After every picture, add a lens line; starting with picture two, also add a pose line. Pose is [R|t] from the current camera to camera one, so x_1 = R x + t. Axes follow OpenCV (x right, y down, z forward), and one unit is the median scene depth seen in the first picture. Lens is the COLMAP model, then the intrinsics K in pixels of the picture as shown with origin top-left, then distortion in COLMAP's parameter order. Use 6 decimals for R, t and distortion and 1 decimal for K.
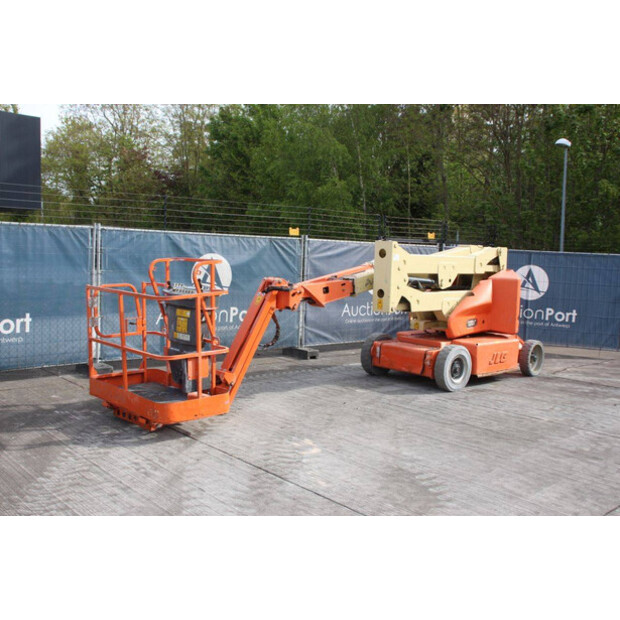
lens RADIAL K [[656.4, 0, 315.8], [0, 656.4, 310.1], [0, 0, 1]] dist [-0.043742, 0.026964]
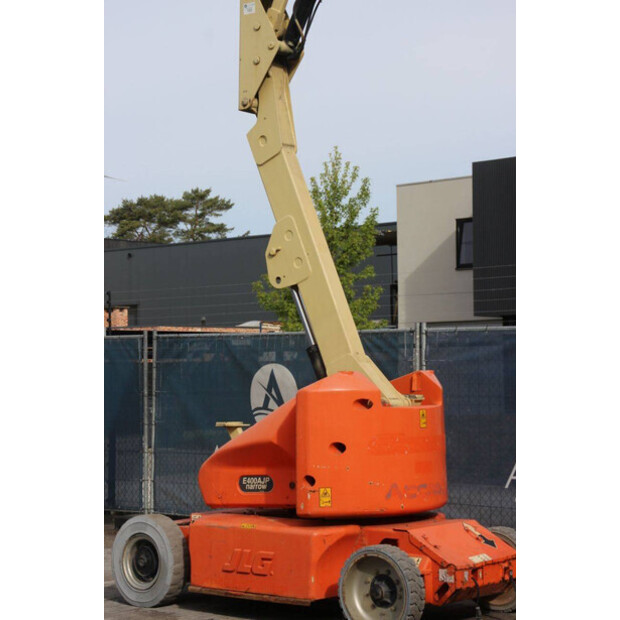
lens RADIAL K [[1460.3, 0, 316.2], [0, 1460.3, 313.7], [0, 0, 1]] dist [0.392375, 0.574681]
pose [[0.133953, -0.076699, -0.988015, 1.394351], [-0.077360, 0.993149, -0.087585, -0.013948], [0.987964, 0.088165, 0.127102, 0.943729]]
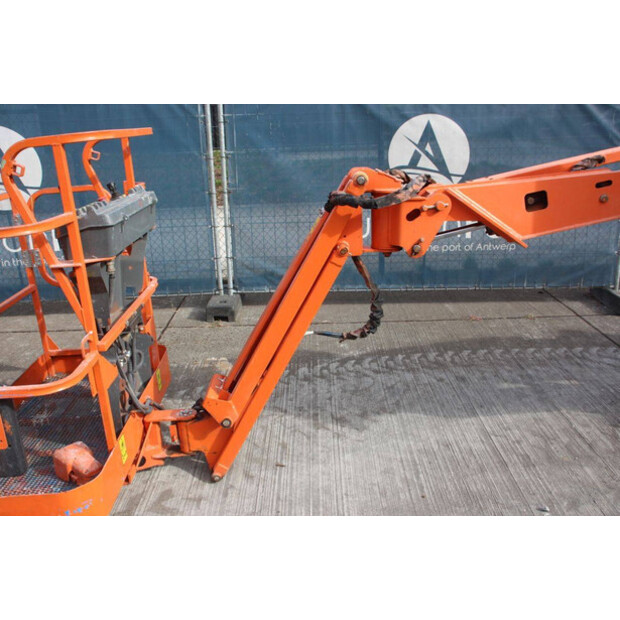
lens RADIAL K [[602.5, 0, 317.9], [0, 602.5, 309.0], [0, 0, 1]] dist [-0.083888, 0.003518]
pose [[0.756437, 0.145653, -0.637643, 0.126264], [-0.004774, 0.976093, 0.217300, -0.037959], [0.654049, -0.161329, 0.739048, 0.596782]]
